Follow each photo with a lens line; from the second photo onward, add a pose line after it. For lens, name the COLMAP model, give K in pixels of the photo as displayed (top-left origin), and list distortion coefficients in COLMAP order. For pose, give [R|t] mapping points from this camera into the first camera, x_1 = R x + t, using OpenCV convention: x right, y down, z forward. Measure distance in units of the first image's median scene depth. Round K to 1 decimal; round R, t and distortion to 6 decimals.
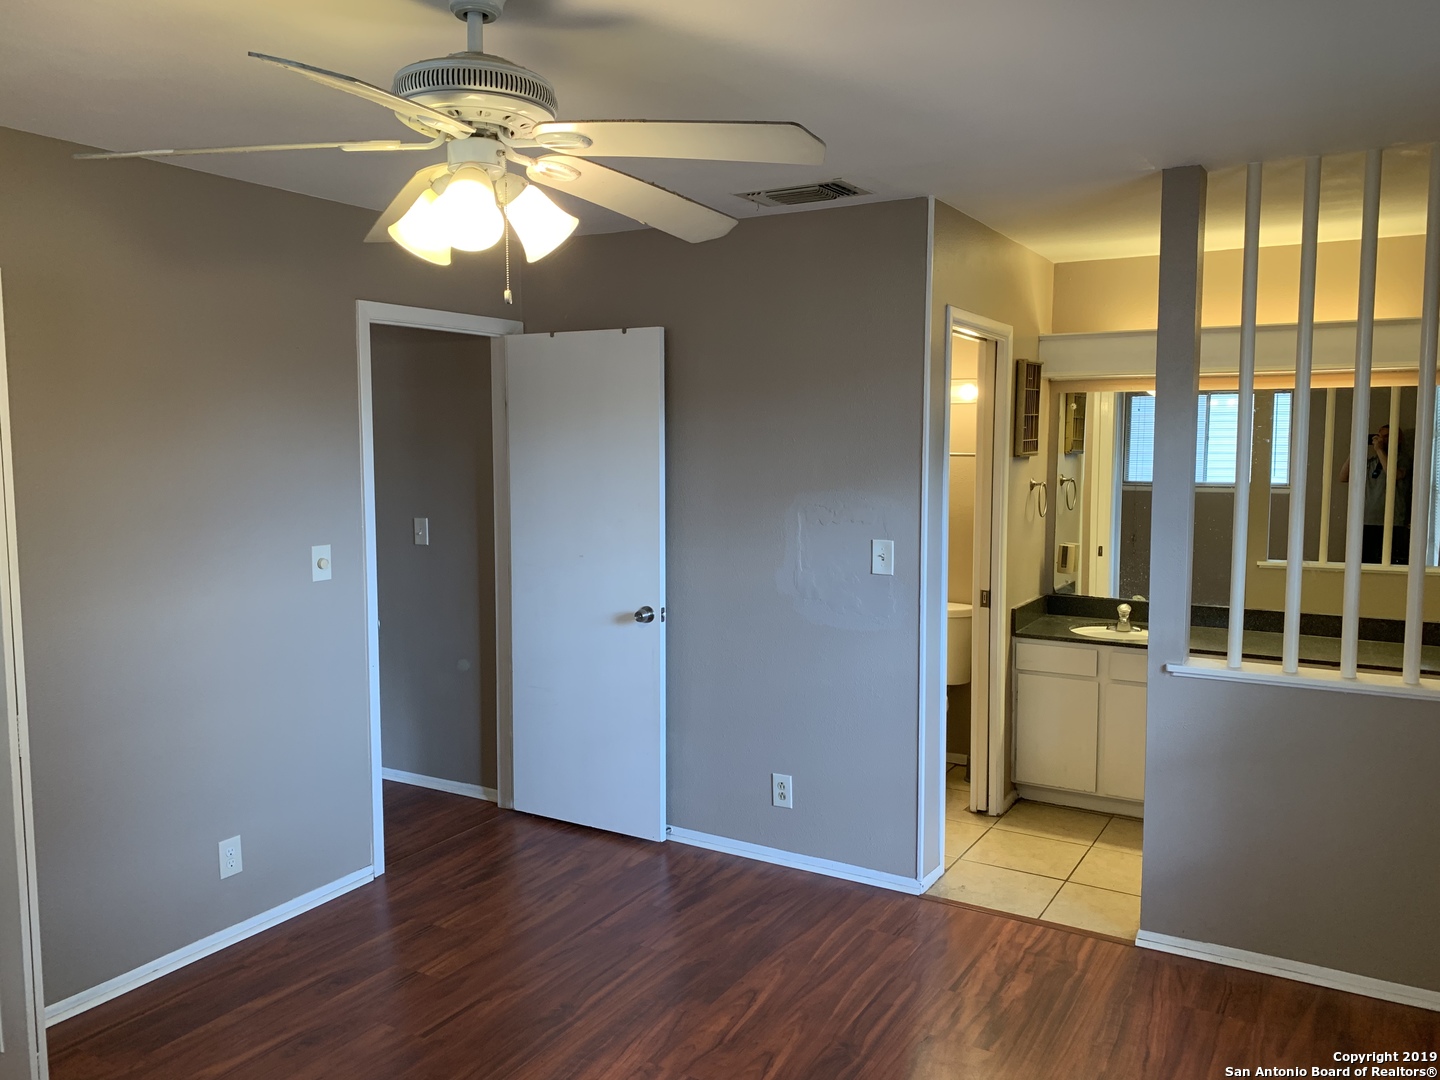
lens RADIAL K [[1103.0, 0, 720.0], [0, 1103.0, 540.0], [0, 0, 1]] dist [0.014809, -0.005333]
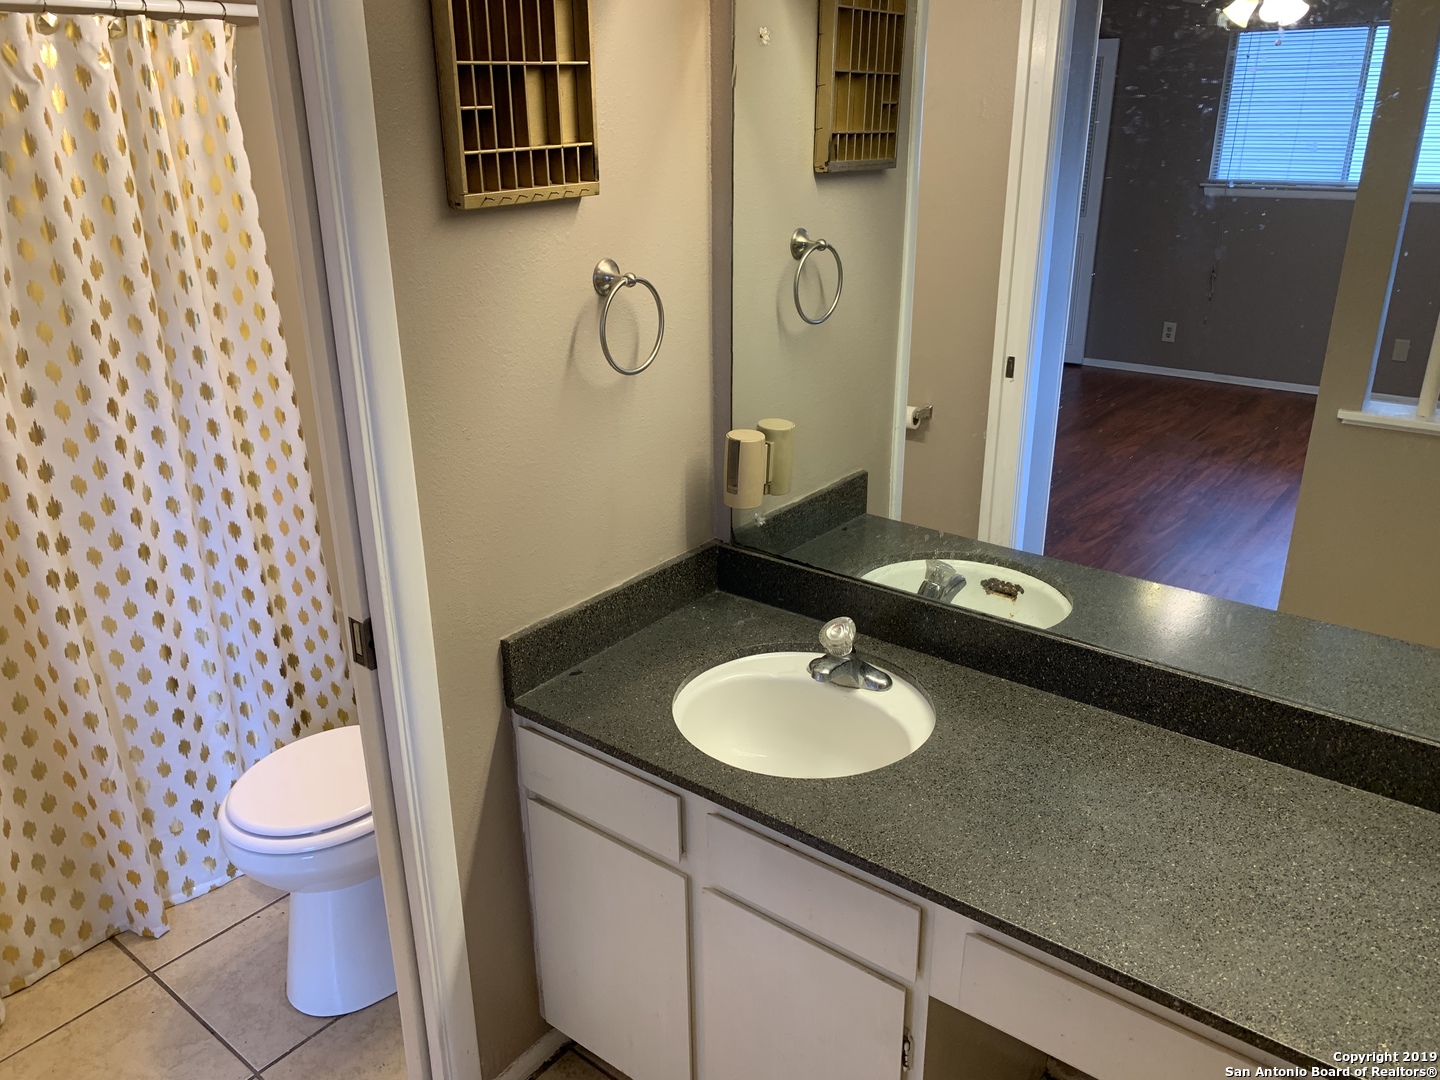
lens RADIAL K [[1103.0, 0, 720.0], [0, 1103.0, 540.0], [0, 0, 1]] dist [0.014809, -0.005333]
pose [[0.990696, 0.045275, -0.128343, 0.370364], [-0.006504, 0.957717, 0.287640, -0.073158], [0.135939, -0.284129, 0.949100, 0.652702]]
